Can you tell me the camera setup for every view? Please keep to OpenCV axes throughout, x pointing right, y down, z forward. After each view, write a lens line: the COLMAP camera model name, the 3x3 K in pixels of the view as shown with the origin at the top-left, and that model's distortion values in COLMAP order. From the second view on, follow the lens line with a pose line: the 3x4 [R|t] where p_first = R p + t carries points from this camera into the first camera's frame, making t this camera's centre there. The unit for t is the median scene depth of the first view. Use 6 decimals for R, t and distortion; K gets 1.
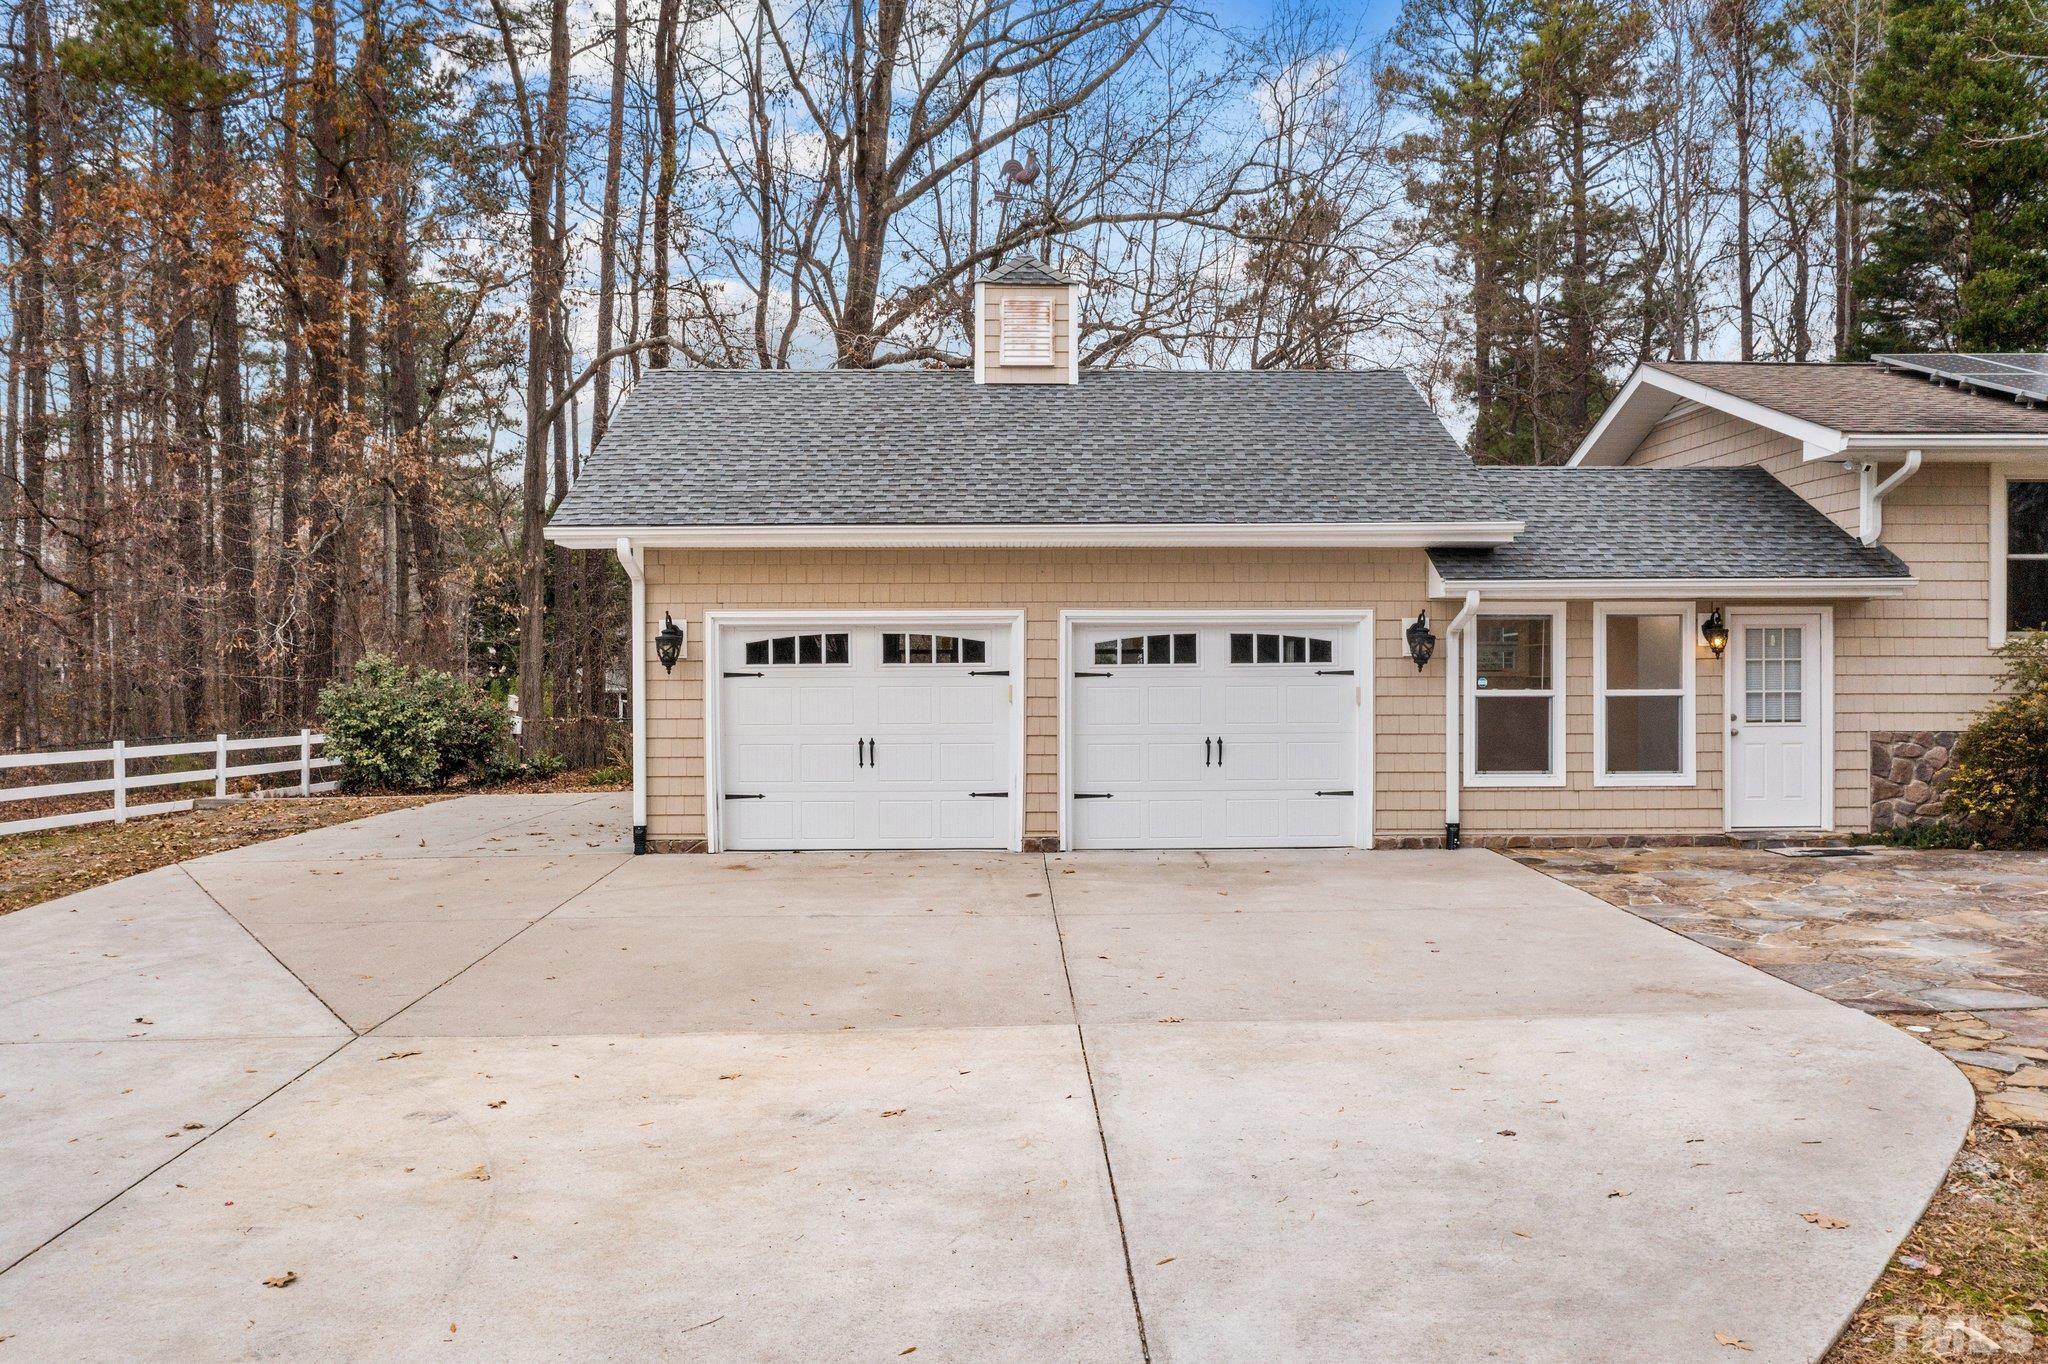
lens RADIAL K [[1635.9, 0, 1031.5], [0, 1635.9, 680.1], [0, 0, 1]] dist [-0.033674, 0.047013]
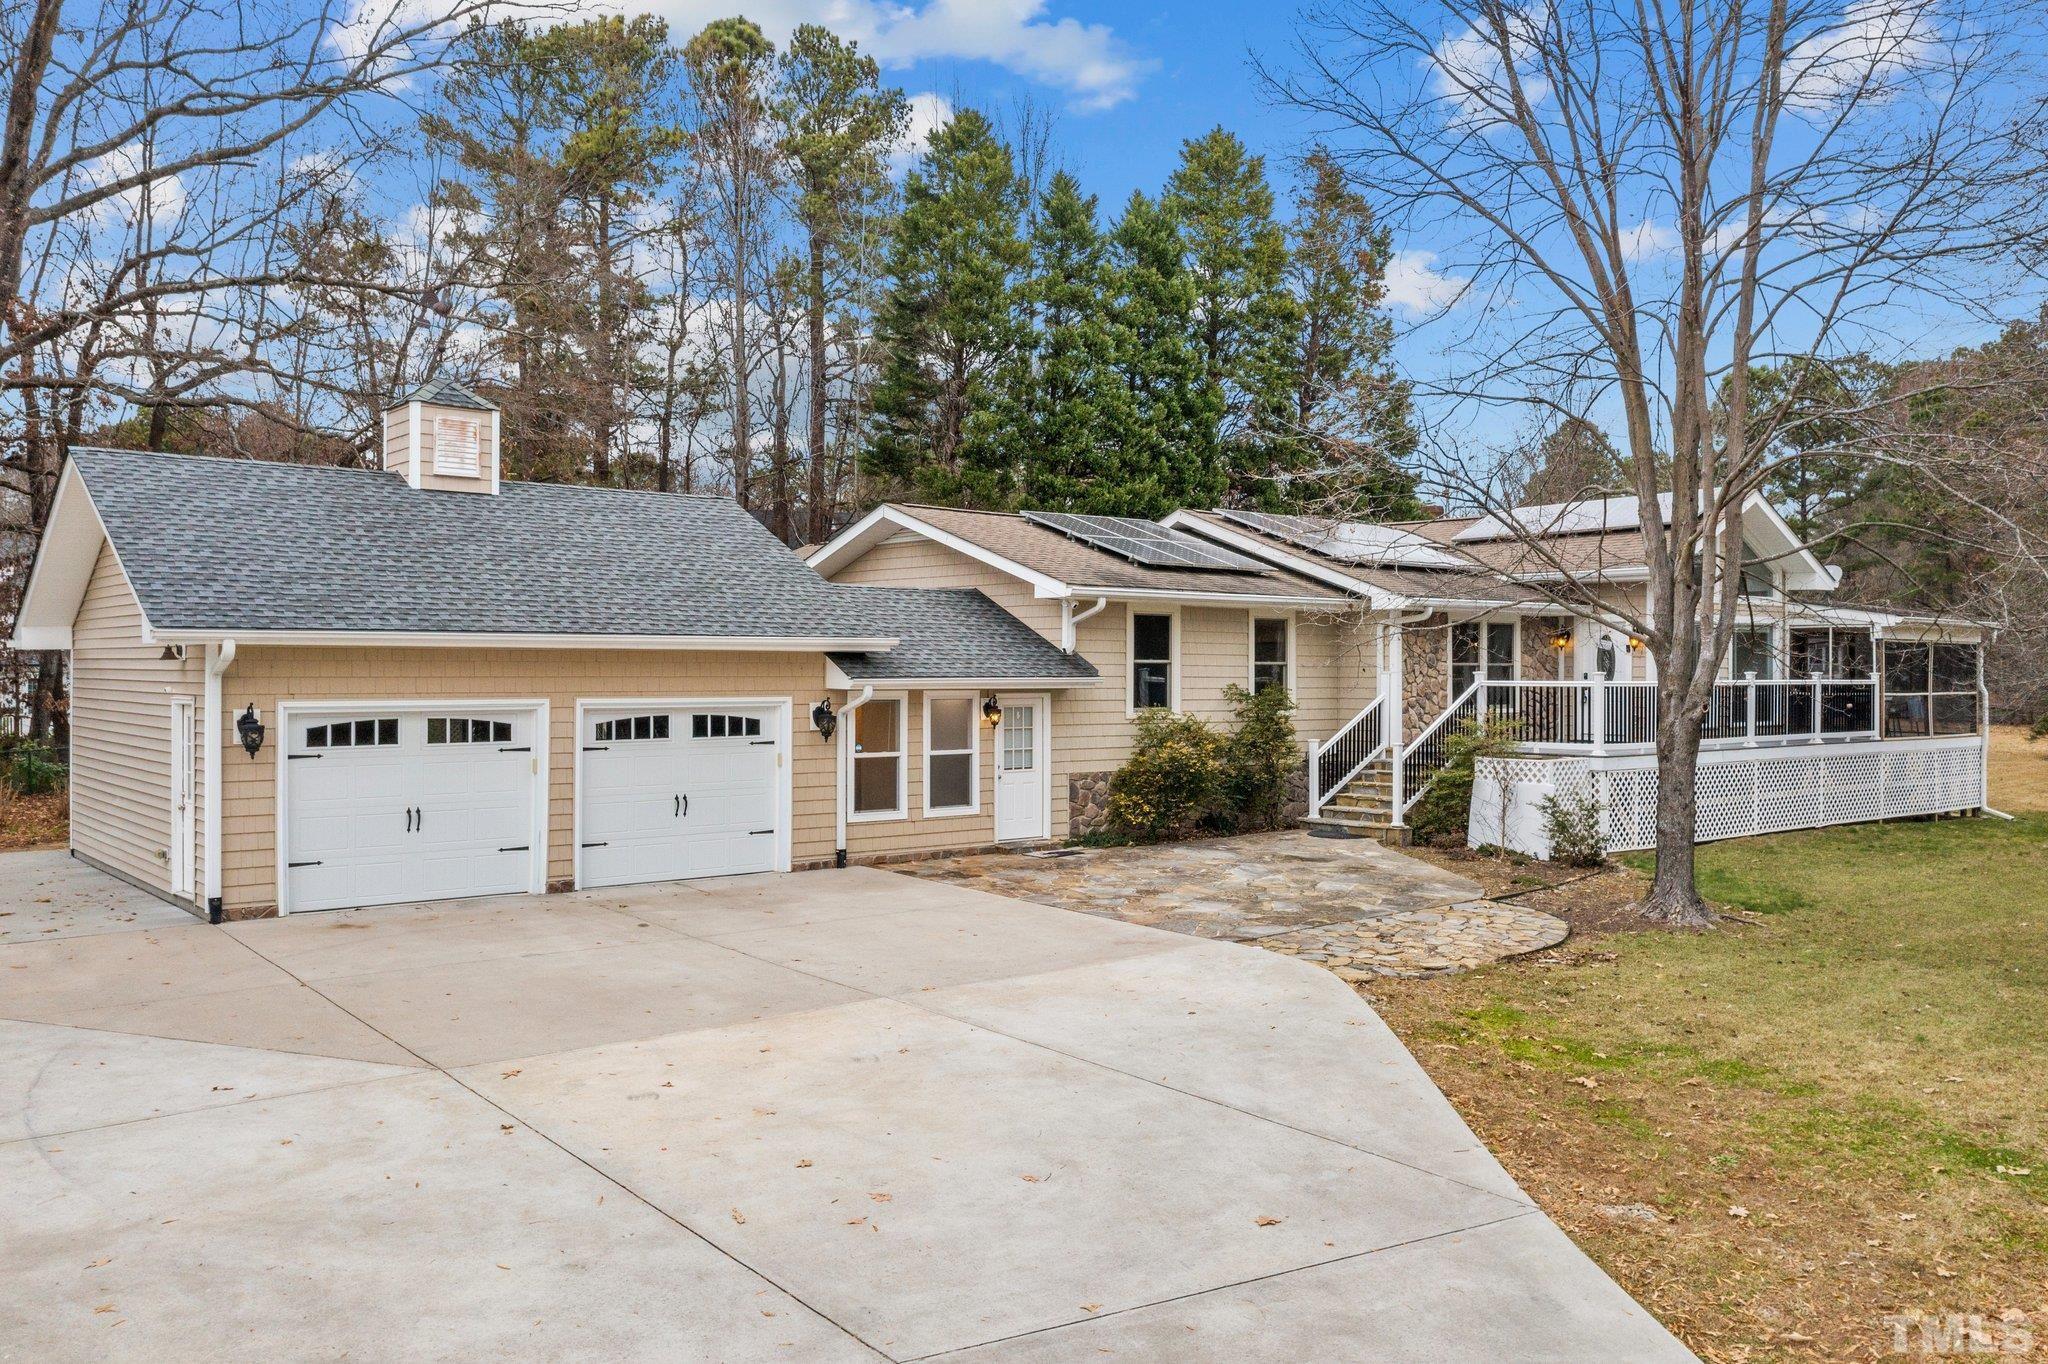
lens RADIAL K [[1635.9, 0, 1038.8], [0, 1635.9, 687.4], [0, 0, 1]] dist [-0.033674, 0.047013]
pose [[0.776093, -0.000419, 0.630618, -0.492999], [-0.002670, 0.999989, 0.003950, -0.056926], [-0.630613, -0.004749, 0.776083, -0.193510]]
